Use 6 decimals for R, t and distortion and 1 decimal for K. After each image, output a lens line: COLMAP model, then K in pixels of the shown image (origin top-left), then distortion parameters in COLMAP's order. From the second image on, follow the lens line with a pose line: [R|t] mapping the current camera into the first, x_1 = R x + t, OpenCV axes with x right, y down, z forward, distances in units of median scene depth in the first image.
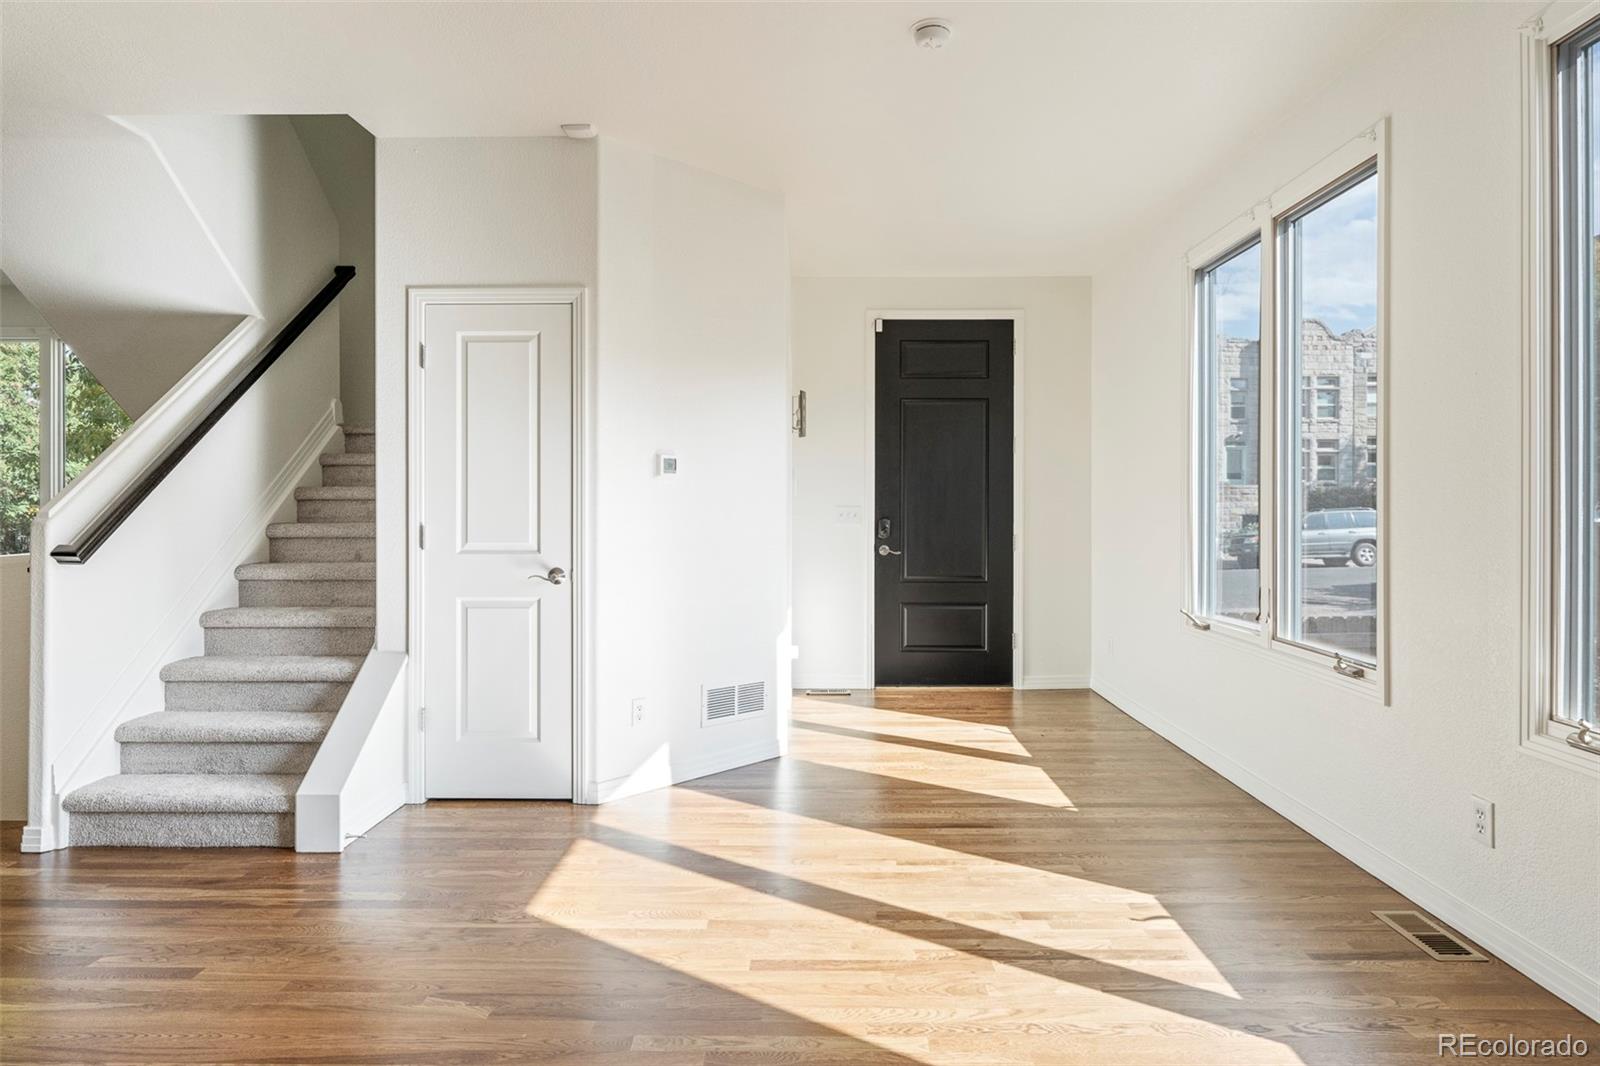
lens RADIAL K [[881.2, 0, 788.5], [0, 881.2, 509.8], [0, 0, 1]] dist [-0.005897, 0.000185]
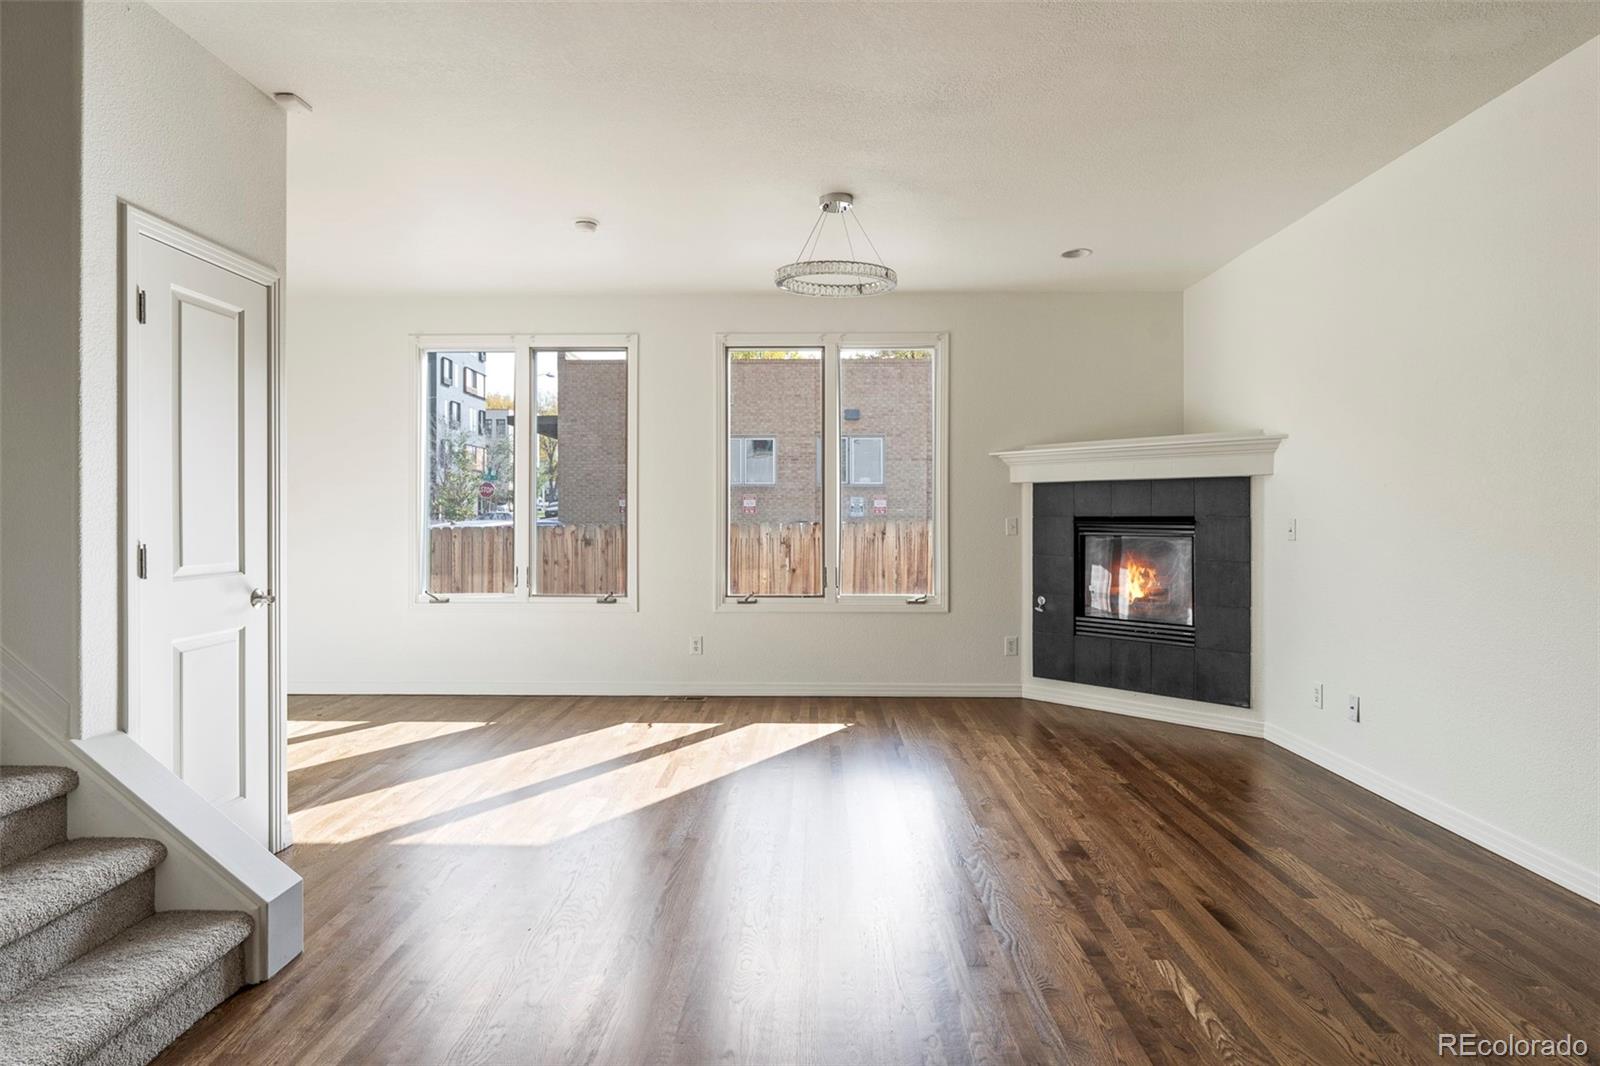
lens RADIAL K [[906.6, 0, 796.3], [0, 906.6, 529.4], [0, 0, 1]] dist [-0.000277, 0.000340]
pose [[0.000848, -0.012331, 0.999924, -1.152686], [0.008495, 0.999888, 0.012323, 0.000701], [-0.999964, 0.008484, 0.000953, 0.475251]]
